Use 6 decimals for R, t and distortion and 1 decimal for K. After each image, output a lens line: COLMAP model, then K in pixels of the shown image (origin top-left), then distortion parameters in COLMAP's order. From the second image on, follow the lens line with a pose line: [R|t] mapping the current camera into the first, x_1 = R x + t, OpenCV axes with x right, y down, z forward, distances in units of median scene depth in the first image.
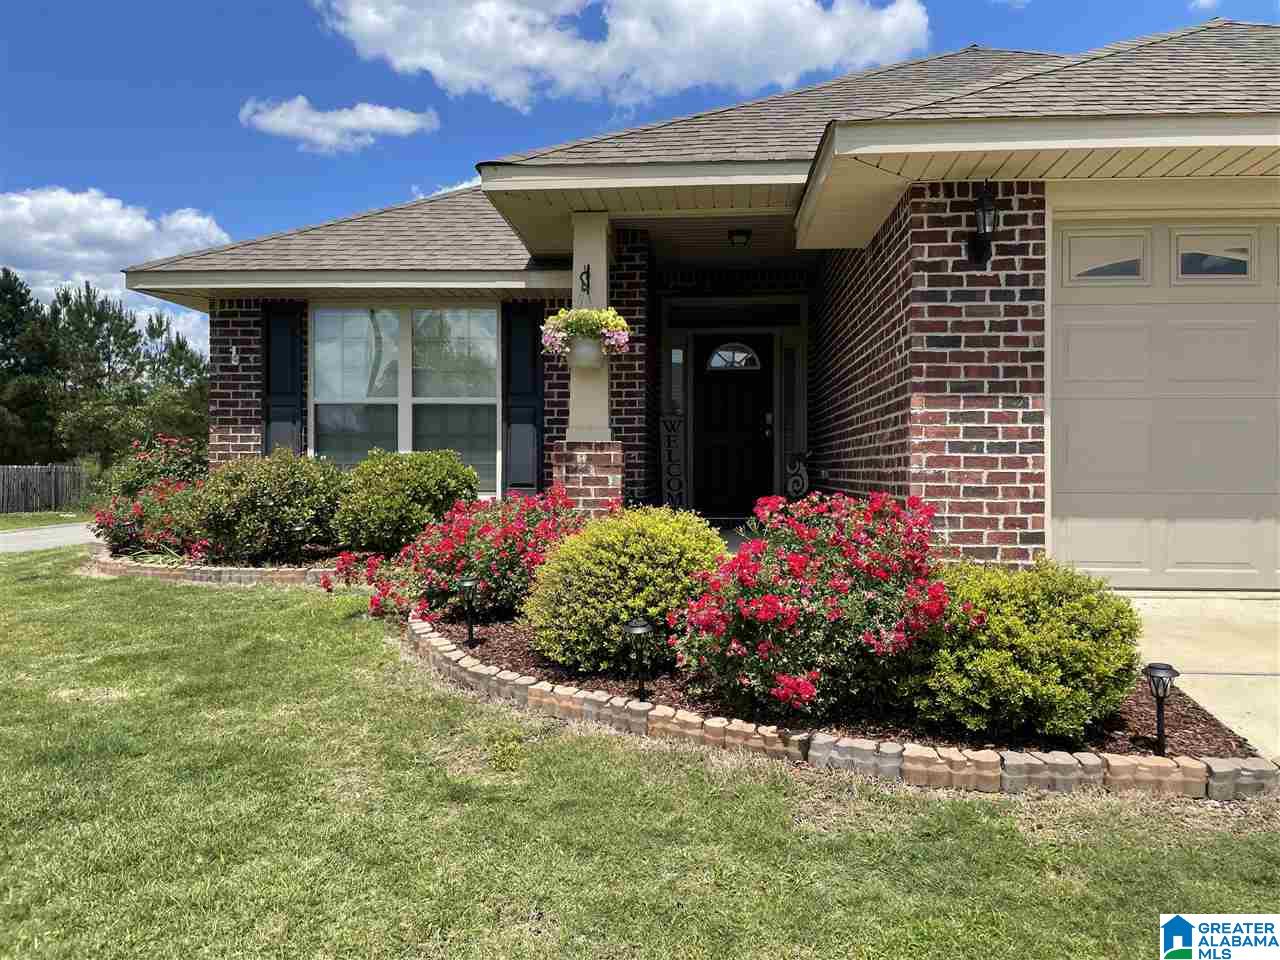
lens RADIAL K [[970.3, 0, 643.8], [0, 970.3, 469.6], [0, 0, 1]] dist [0.016213, -0.025168]
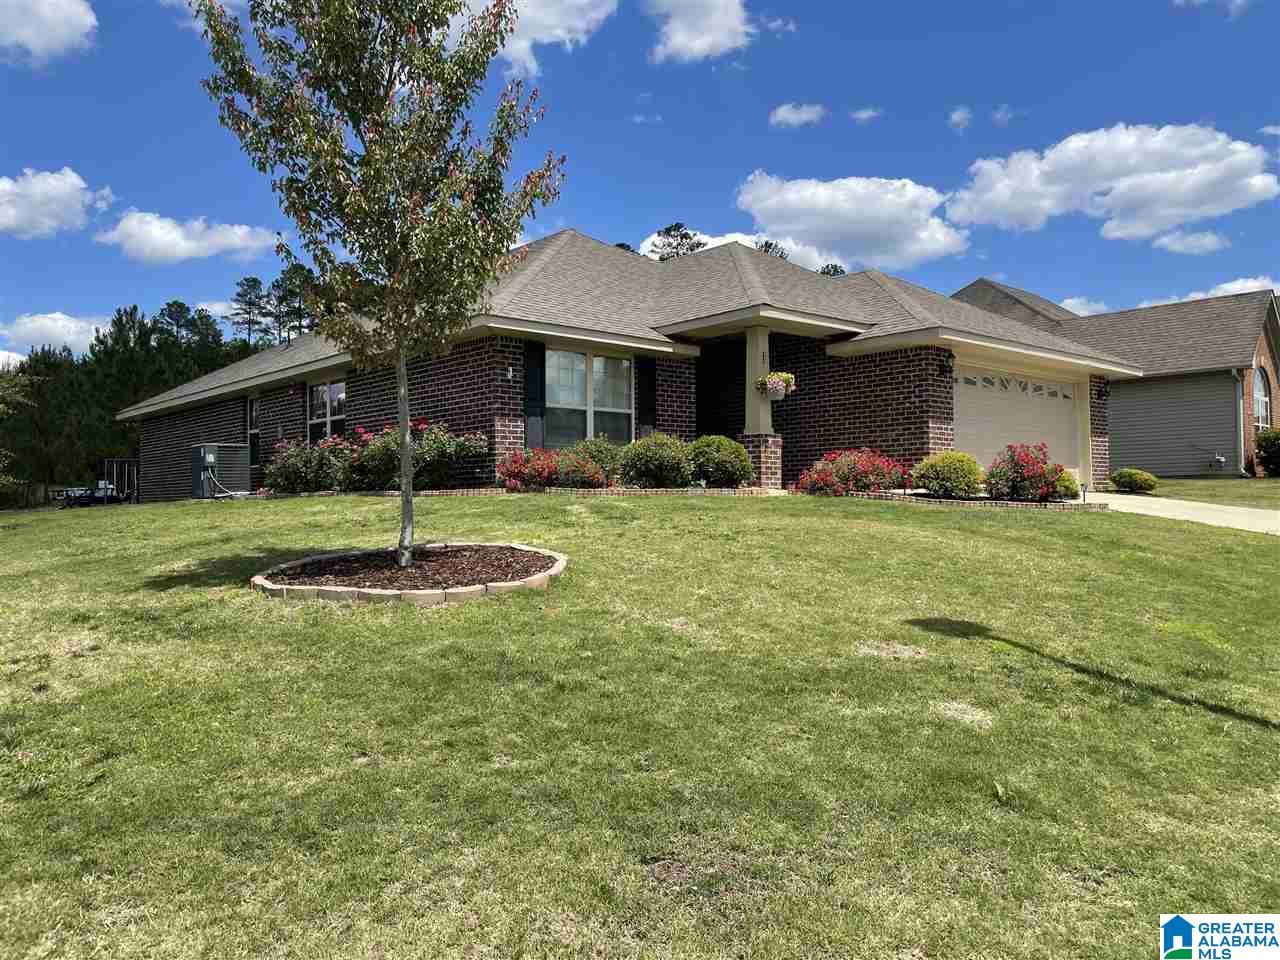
lens RADIAL K [[970.3, 0, 640.5], [0, 970.3, 483.1], [0, 0, 1]] dist [0.016213, -0.025168]
pose [[0.714294, 0.007249, 0.699808, -0.274670], [0.009194, 0.999763, -0.019741, 0.018582], [-0.699785, 0.020535, 0.714058, -0.051294]]
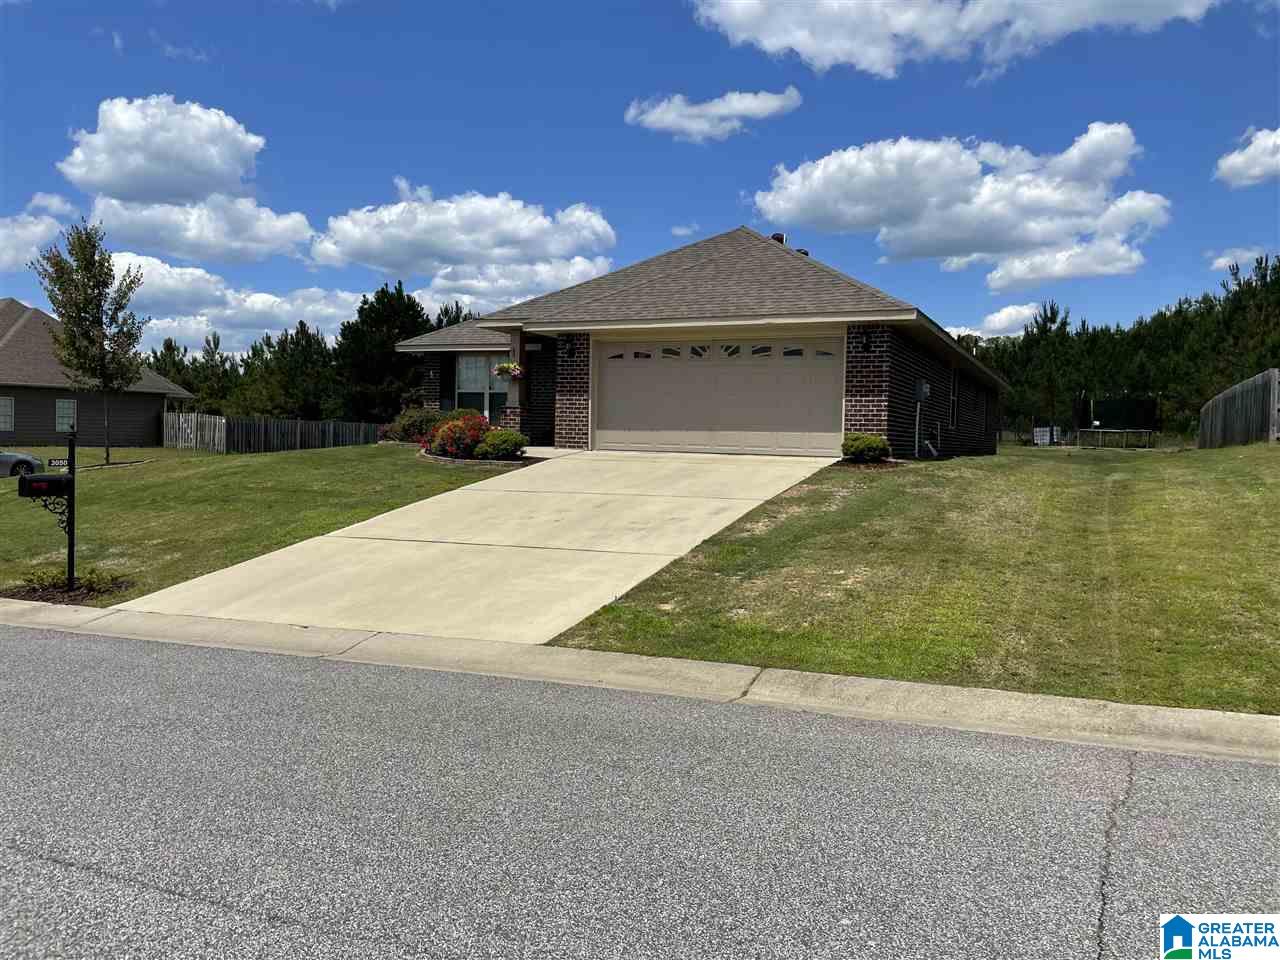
lens RADIAL K [[970.3, 0, 639.8], [0, 970.3, 483.6], [0, 0, 1]] dist [0.016213, -0.025168]
pose [[0.929503, 0.037472, -0.366905, 0.229322], [-0.022031, 0.998690, 0.046184, 0.010054], [0.368155, -0.034845, 0.929111, -0.269262]]
